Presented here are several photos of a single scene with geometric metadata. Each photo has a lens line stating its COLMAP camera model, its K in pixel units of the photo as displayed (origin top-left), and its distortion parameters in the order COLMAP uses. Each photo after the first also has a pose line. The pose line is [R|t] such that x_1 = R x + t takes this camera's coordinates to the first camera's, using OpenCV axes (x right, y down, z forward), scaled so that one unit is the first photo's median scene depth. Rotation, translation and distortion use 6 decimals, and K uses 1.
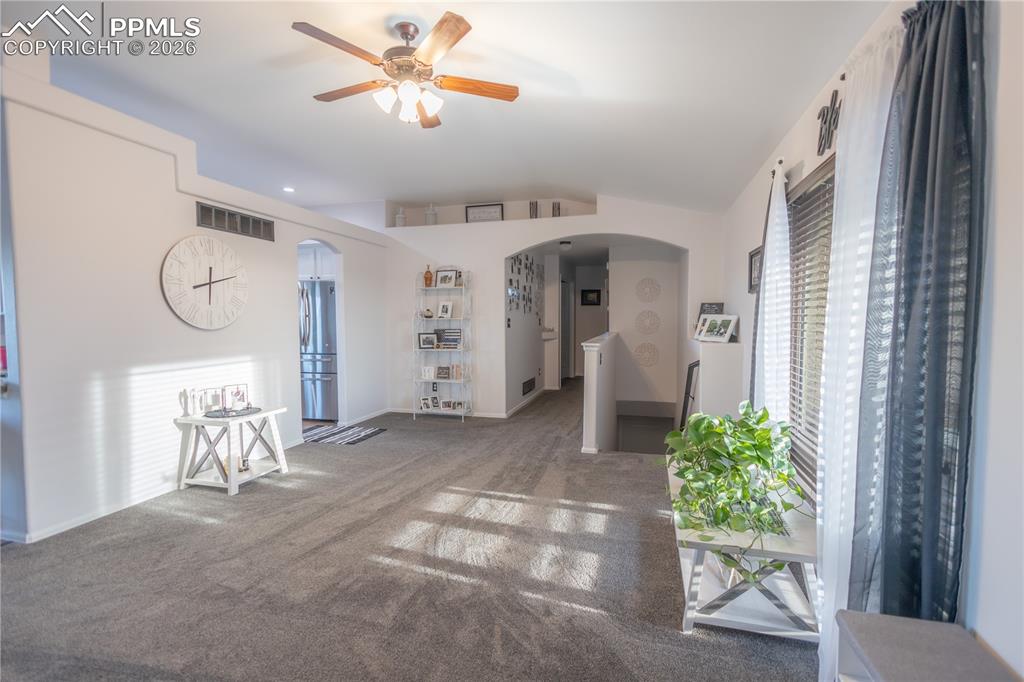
lens RADIAL K [[467.6, 0, 517.2], [0, 467.6, 344.2], [0, 0, 1]] dist [0.011013, -0.002349]
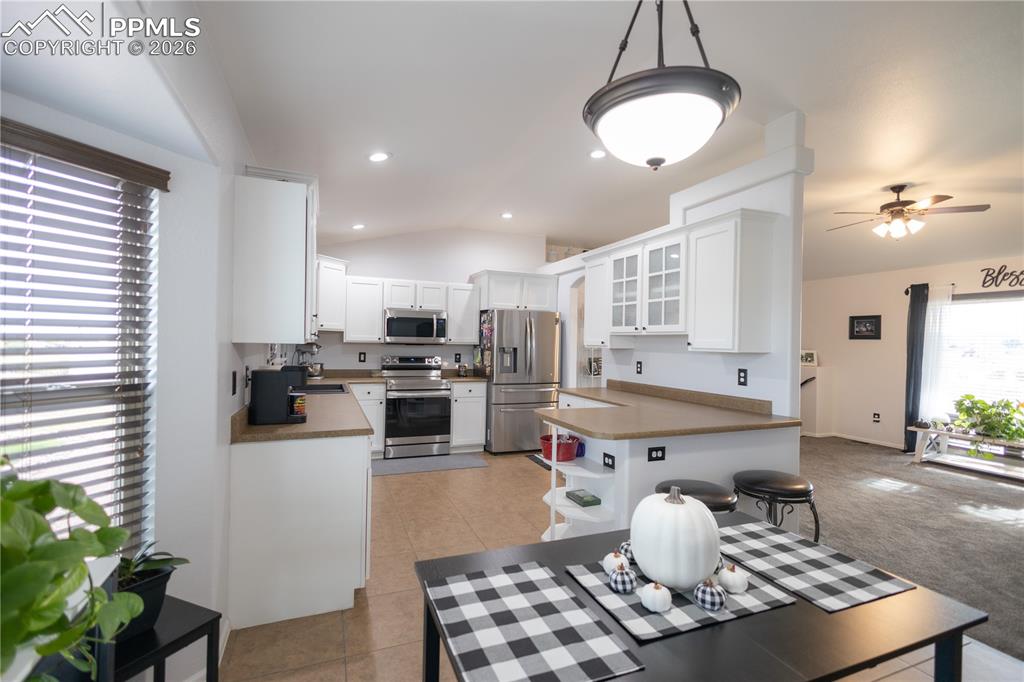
lens RADIAL K [[467.6, 0, 516.7], [0, 467.6, 338.3], [0, 0, 1]] dist [0.011013, -0.002349]
pose [[0.787889, 0.019198, 0.615518, -1.539574], [0.015834, 0.998552, -0.051414, -0.035701], [-0.615614, 0.050255, 0.786444, 0.342639]]
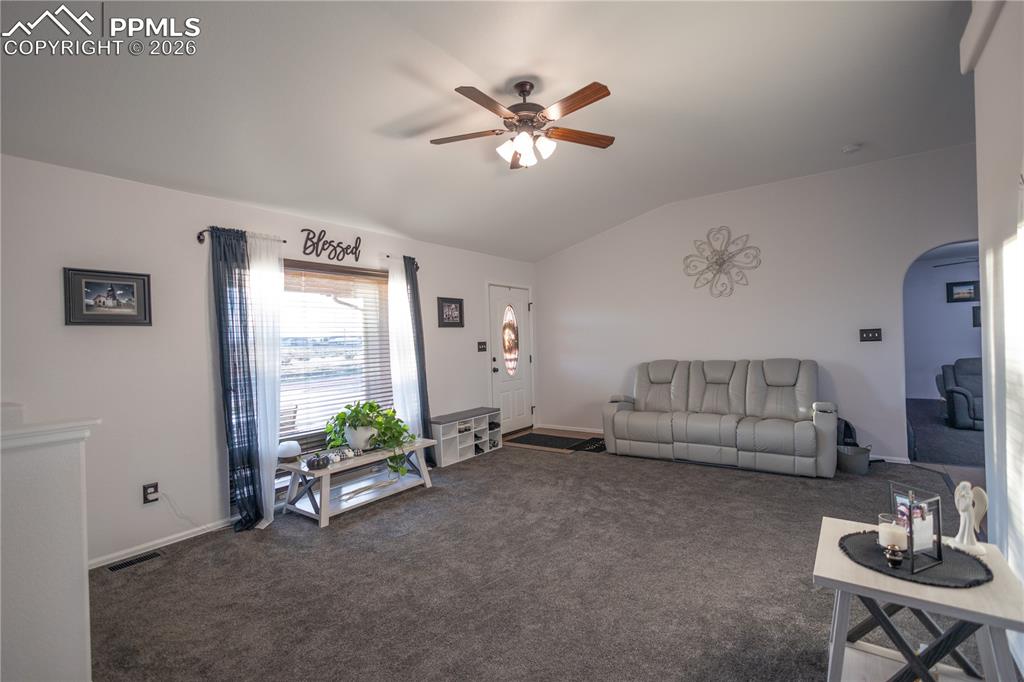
lens RADIAL K [[467.6, 0, 512.3], [0, 467.6, 342.3], [0, 0, 1]] dist [0.011013, -0.002349]
pose [[-0.936761, 0.031509, 0.348549, -0.377177], [0.054640, 0.996893, 0.056731, -0.079761], [-0.345678, 0.072188, -0.935572, 1.361950]]
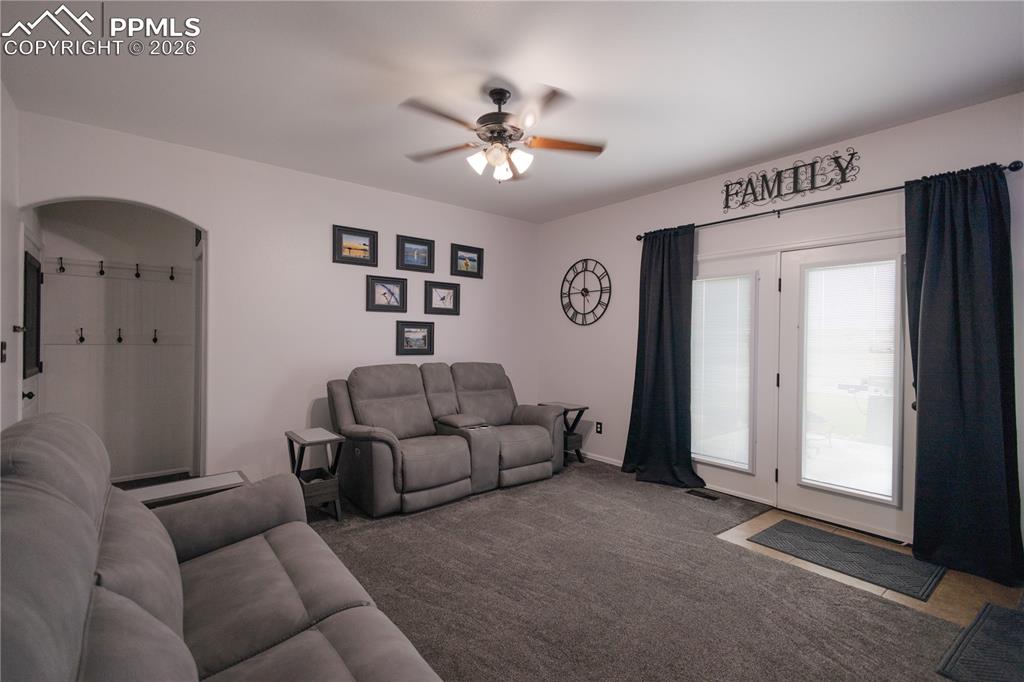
lens RADIAL K [[467.6, 0, 517.1], [0, 467.6, 343.8], [0, 0, 1]] dist [0.011013, -0.002349]
pose [[-0.579489, 0.003121, -0.814974, -0.791106], [-0.051391, 0.997863, 0.040363, 0.085284], [0.813358, 0.065272, -0.578090, -0.191284]]
